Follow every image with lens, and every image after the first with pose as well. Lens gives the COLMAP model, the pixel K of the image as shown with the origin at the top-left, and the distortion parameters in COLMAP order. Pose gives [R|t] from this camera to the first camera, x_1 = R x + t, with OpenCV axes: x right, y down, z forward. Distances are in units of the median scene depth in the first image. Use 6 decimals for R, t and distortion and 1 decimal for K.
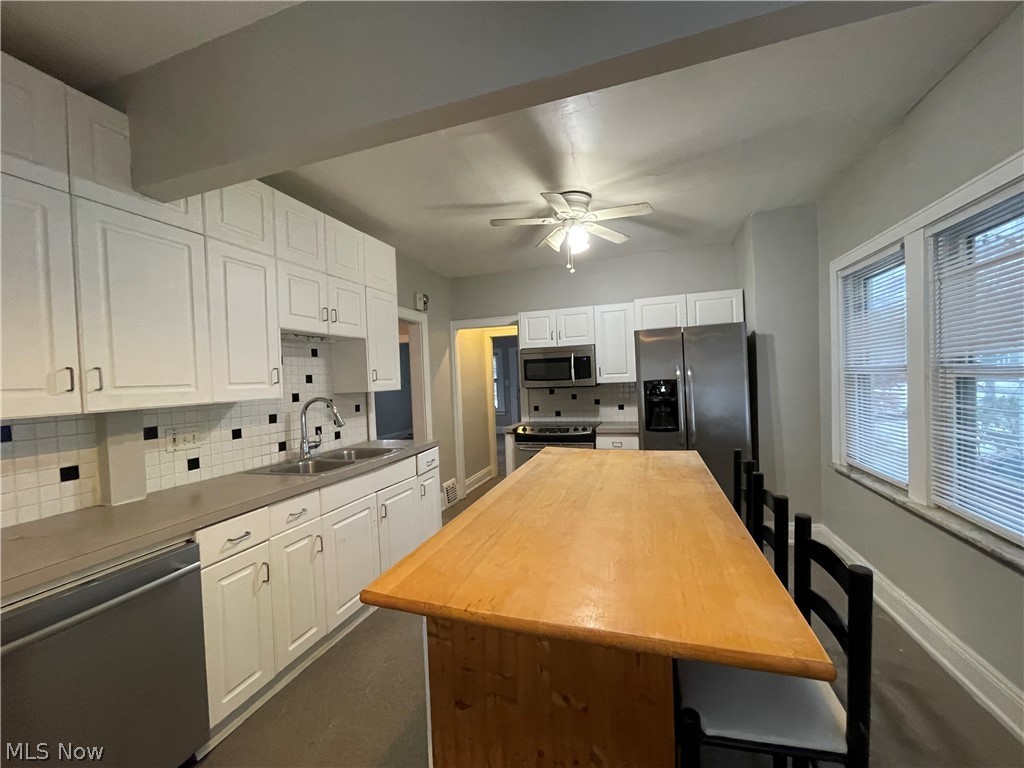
lens RADIAL K [[416.0, 0, 512.0], [0, 416.0, 384.0], [0, 0, 1]] dist [0.000754, 0.000036]
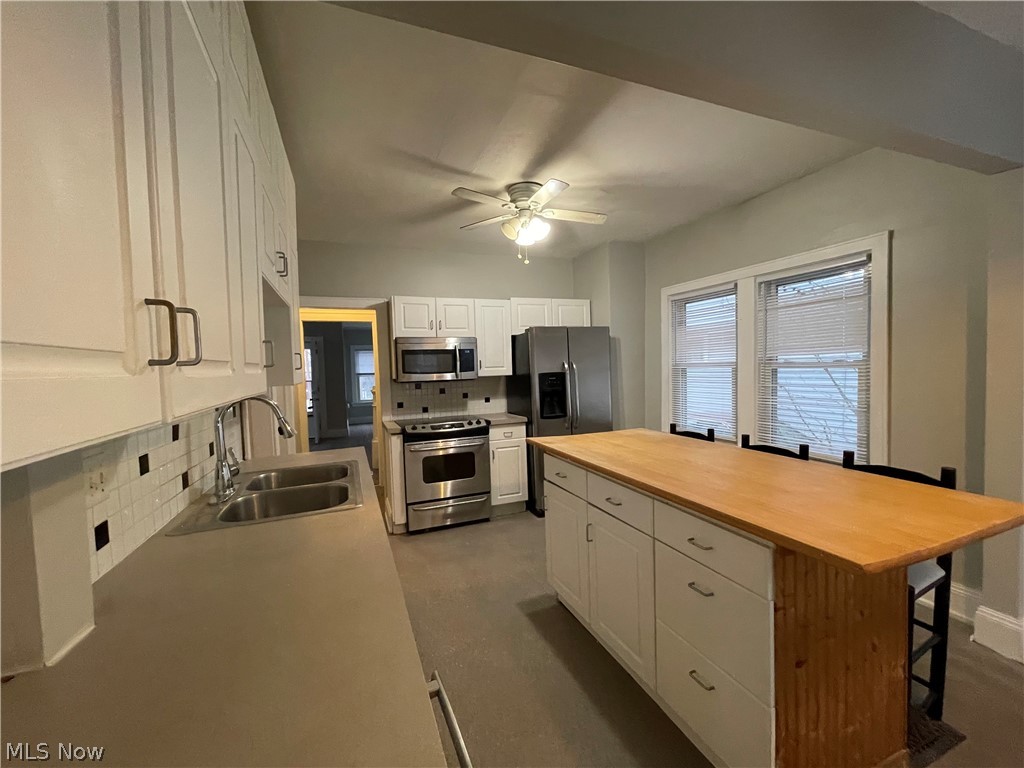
lens RADIAL K [[412.5, 0, 512.0], [0, 412.5, 384.0], [0, 0, 1]] dist [-0.001512, -0.001145]
pose [[0.769577, -0.008505, 0.638497, -0.525857], [0.009171, 0.999955, 0.002266, 0.021291], [-0.638488, 0.004111, 0.769621, 0.259255]]
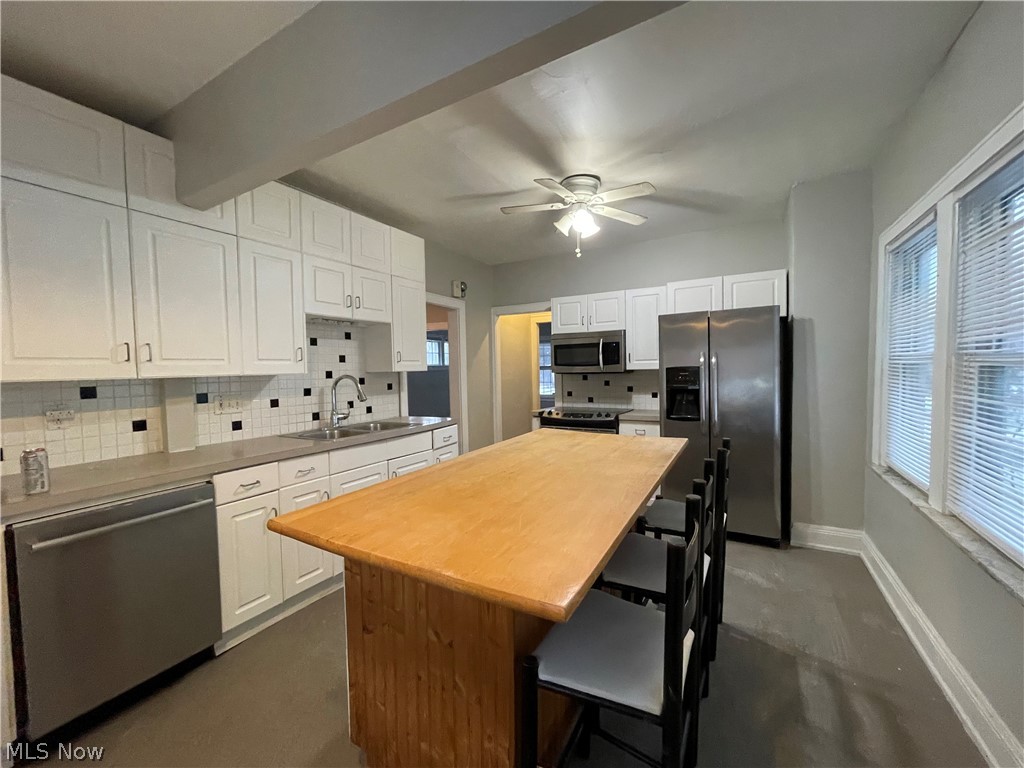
lens RADIAL K [[416.0, 0, 512.0], [0, 416.0, 384.0], [0, 0, 1]] dist [0.000754, 0.000036]
pose [[0.979865, 0.028588, -0.197603, 0.193771], [-0.022848, 0.999250, 0.031266, 0.010518], [0.198348, -0.026122, 0.979783, -0.022191]]
